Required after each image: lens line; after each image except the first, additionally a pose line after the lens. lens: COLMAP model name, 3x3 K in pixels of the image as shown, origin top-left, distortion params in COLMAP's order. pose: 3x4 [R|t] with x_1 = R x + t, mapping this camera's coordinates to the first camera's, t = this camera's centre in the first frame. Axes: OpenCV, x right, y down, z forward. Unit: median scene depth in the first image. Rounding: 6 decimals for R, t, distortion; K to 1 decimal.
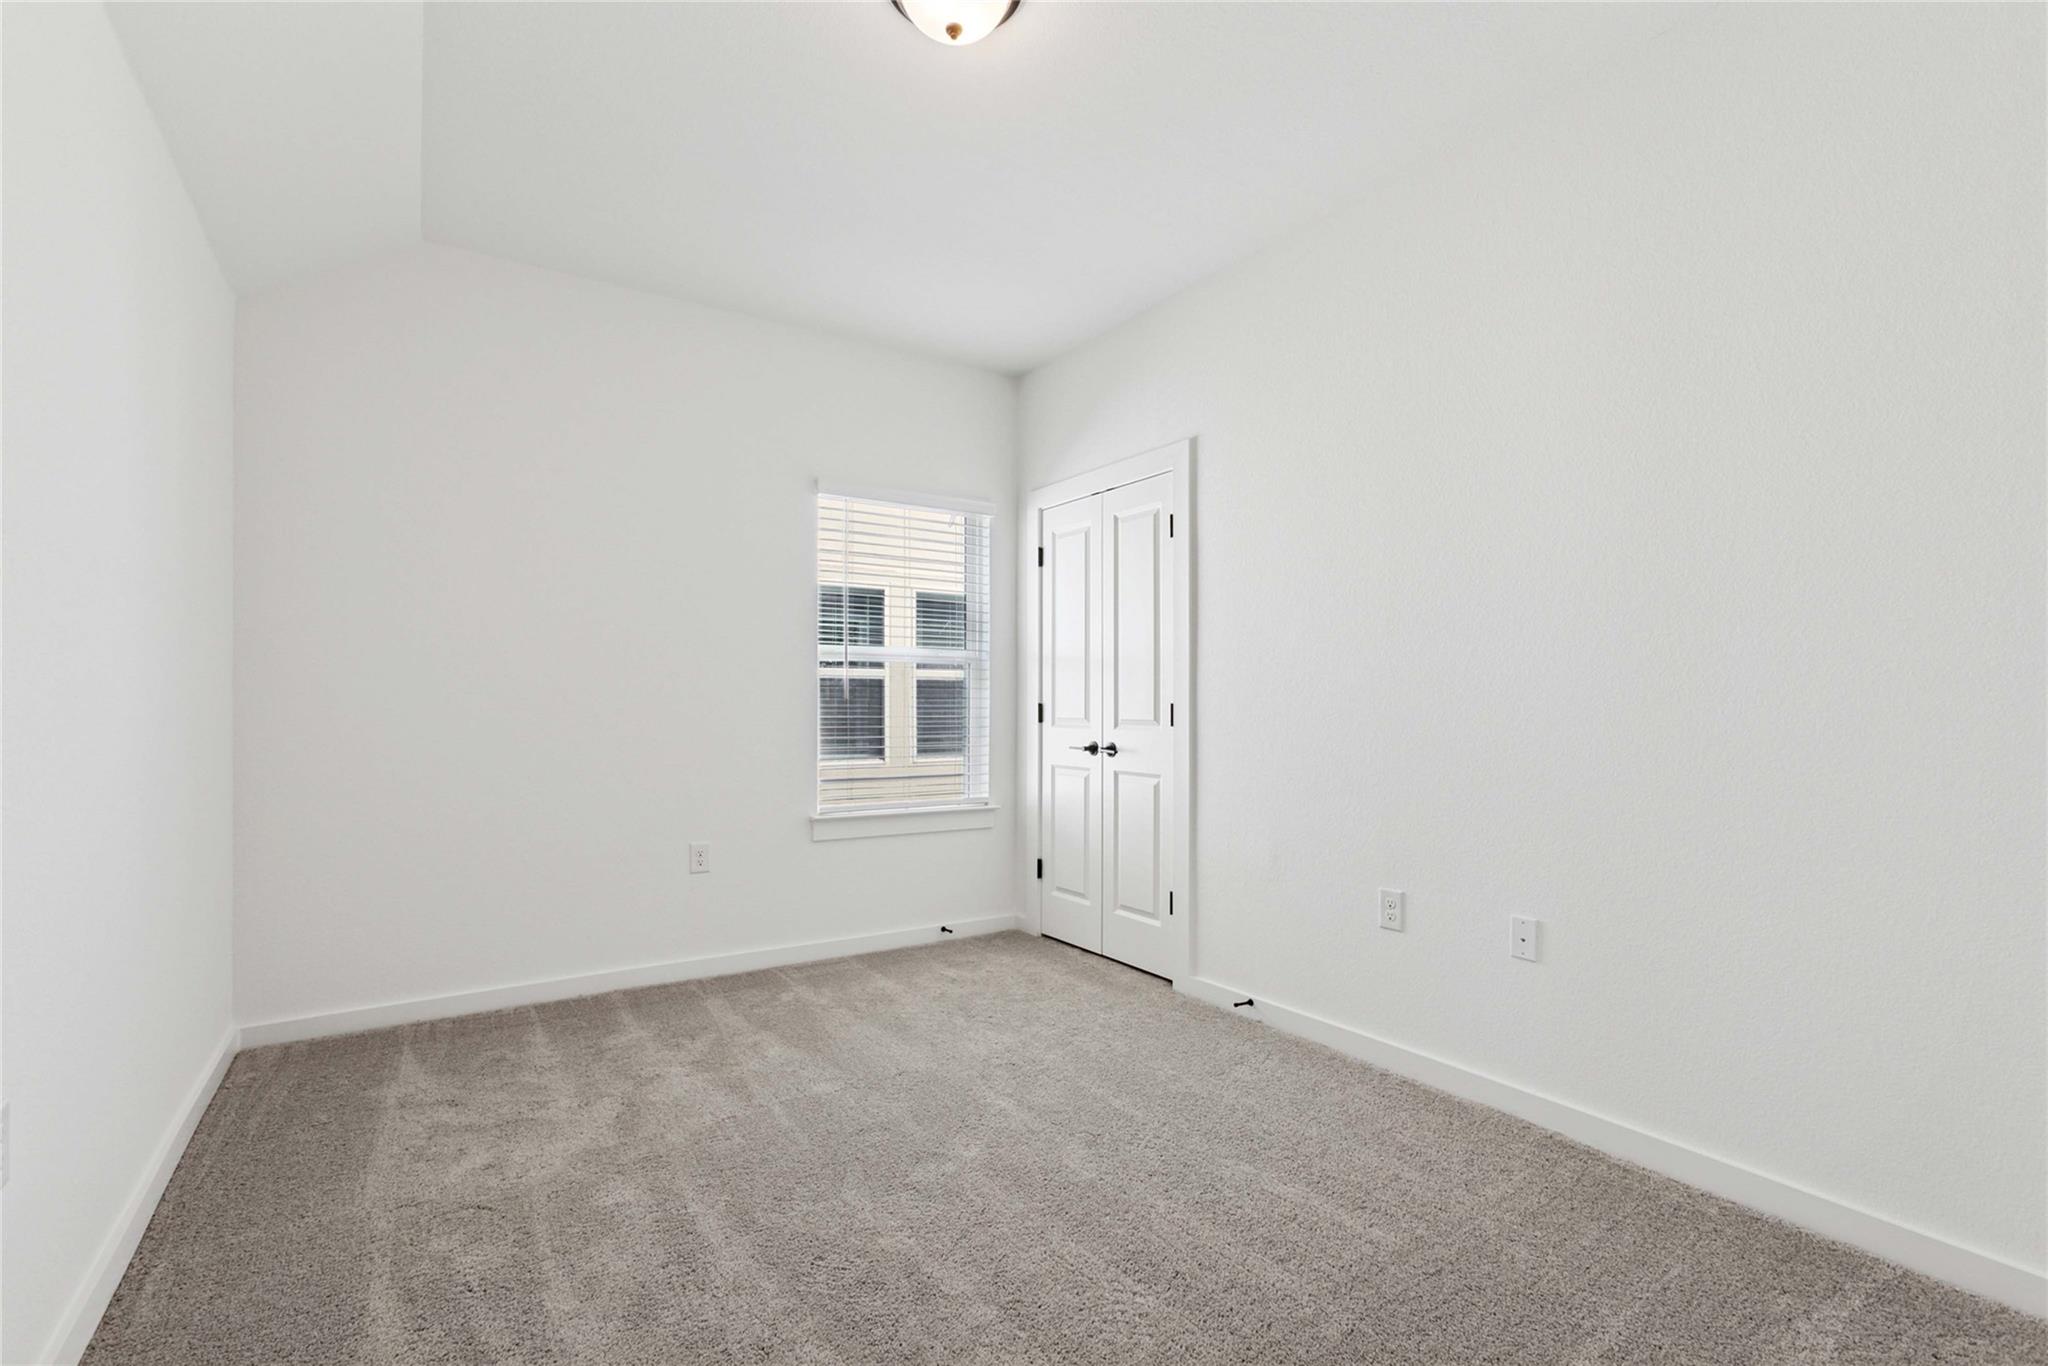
lens RADIAL K [[937.6, 0, 986.6], [0, 937.6, 684.3], [0, 0, 1]] dist [-0.022744, 0.053023]
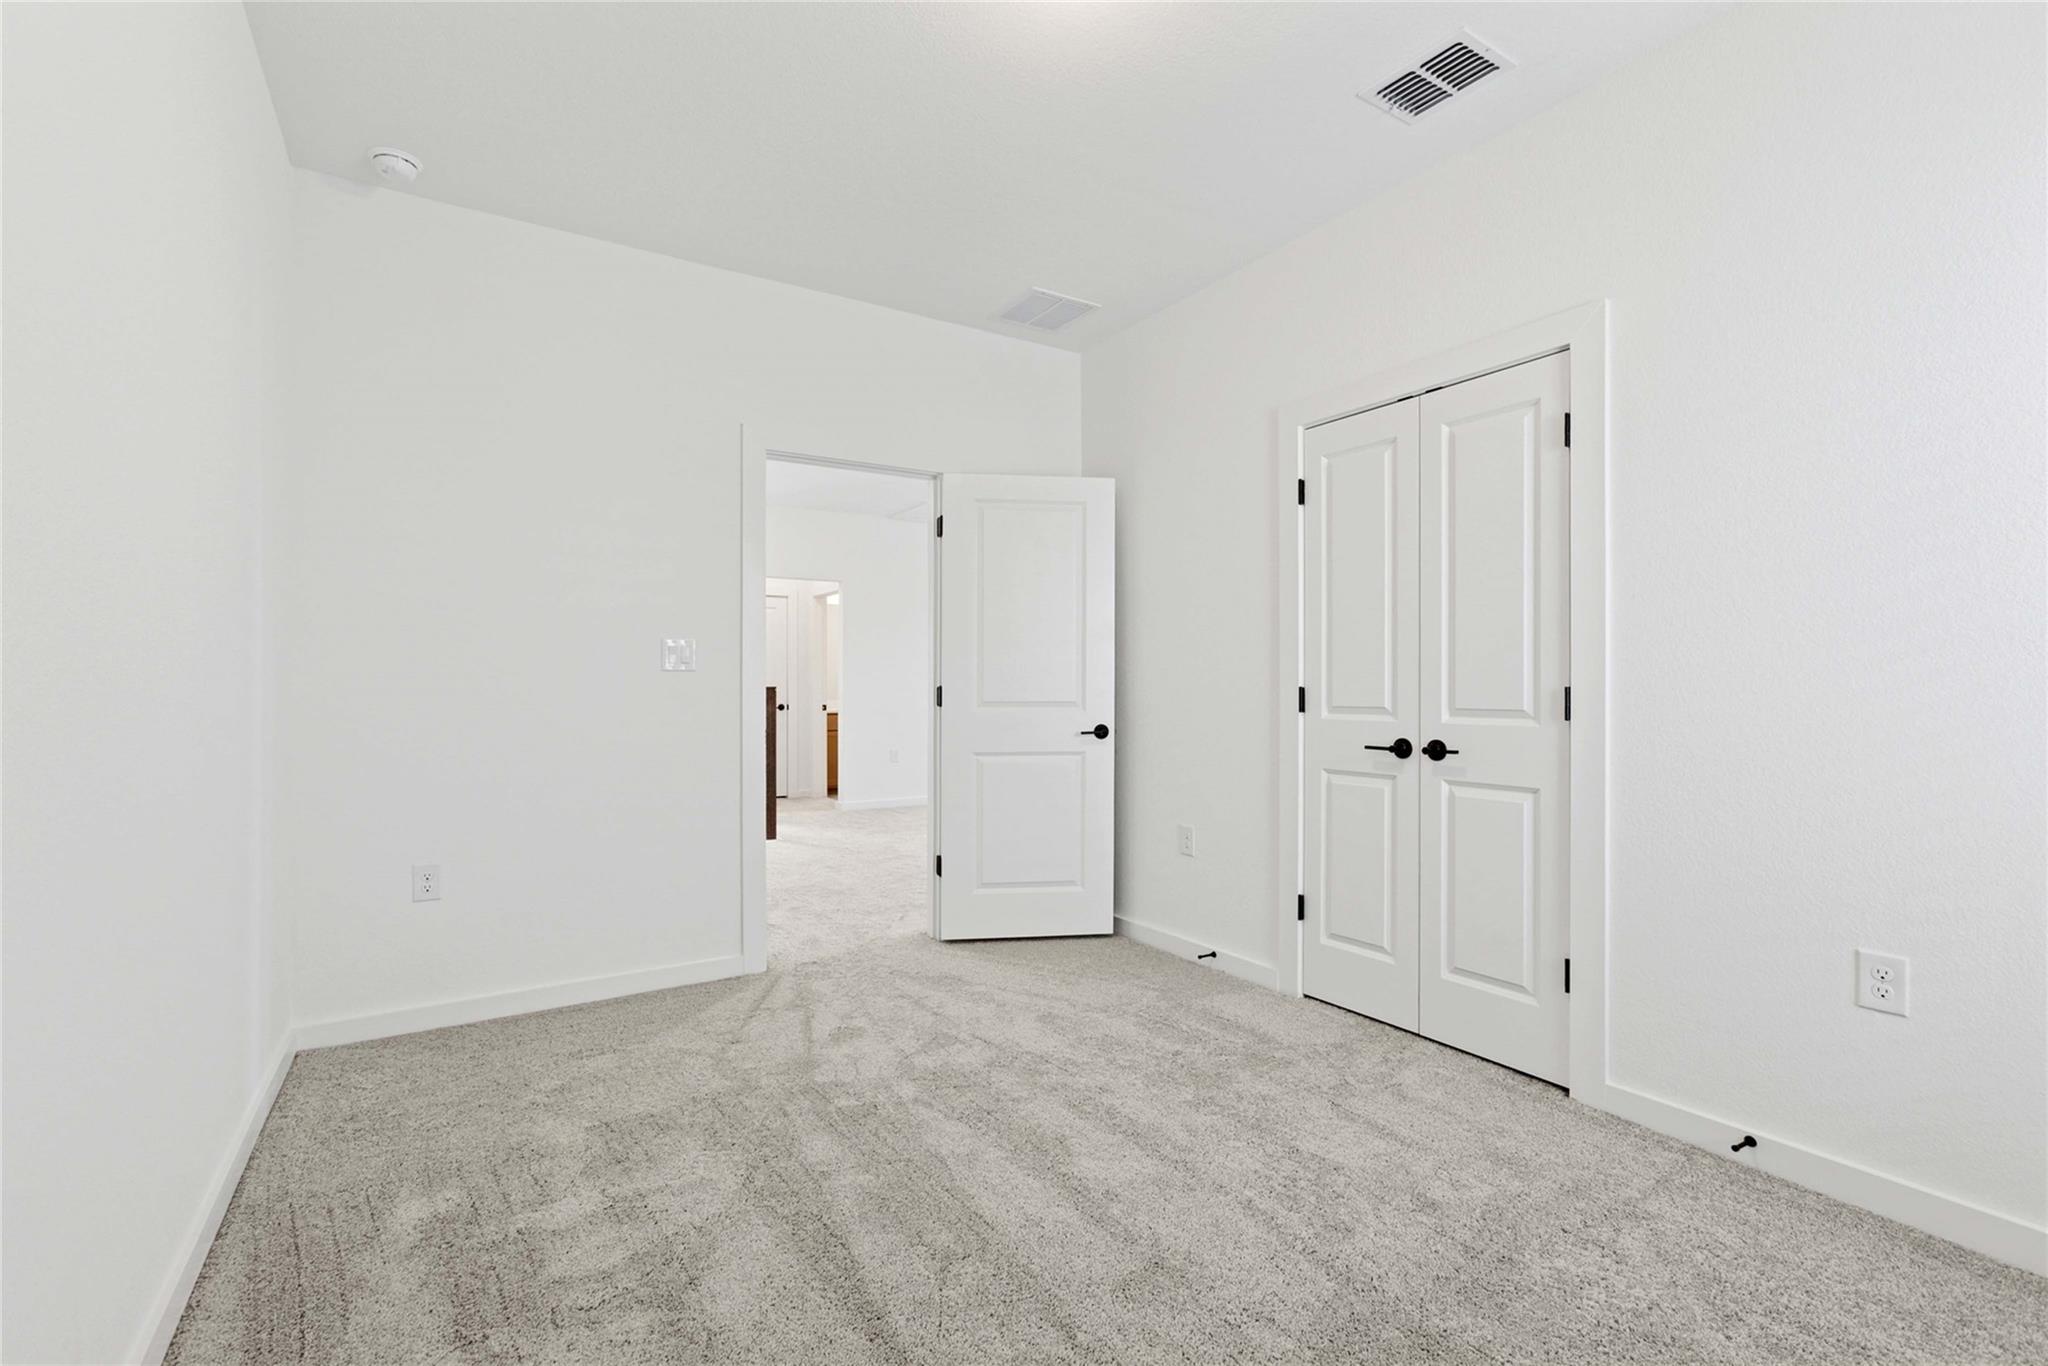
lens RADIAL K [[924.1, 0, 1007.8], [0, 924.1, 688.9], [0, 0, 1]] dist [-0.023768, 0.020597]
pose [[0.999932, -0.005882, -0.010046, -0.207999], [0.006084, 0.999776, 0.020249, 0.006454], [0.009924, -0.020309, 0.999744, 0.320912]]
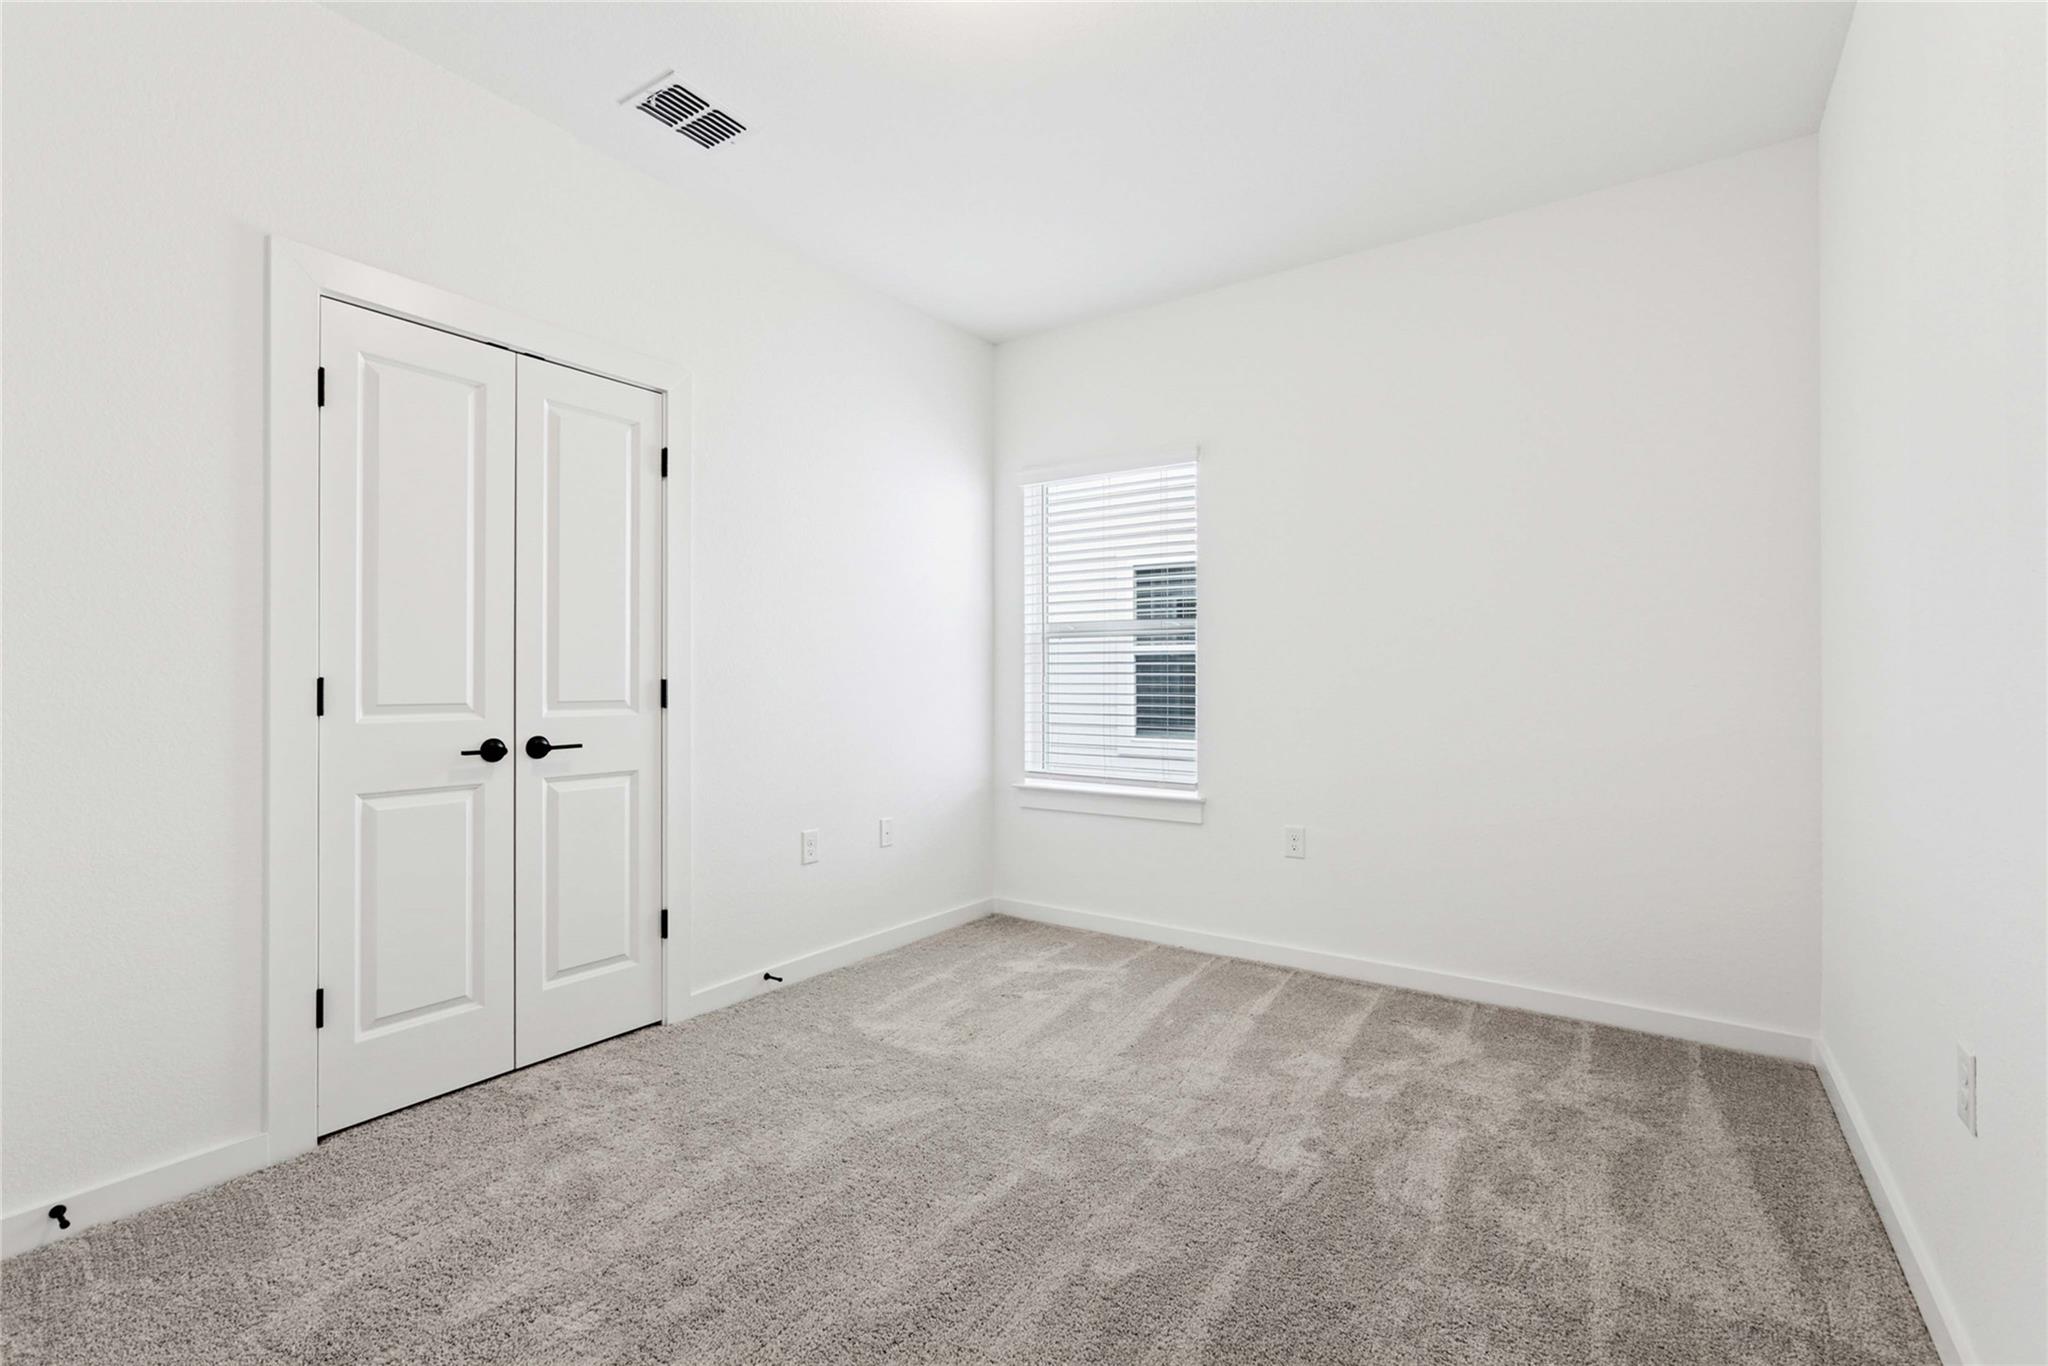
lens RADIAL K [[924.1, 0, 1007.8], [0, 924.1, 688.9], [0, 0, 1]] dist [-0.023768, 0.020597]
pose [[-0.394357, -0.005981, 0.918938, -0.660538], [-0.015301, 0.999883, -0.000058, 0.024995], [-0.918830, -0.014084, -0.394403, 1.049365]]
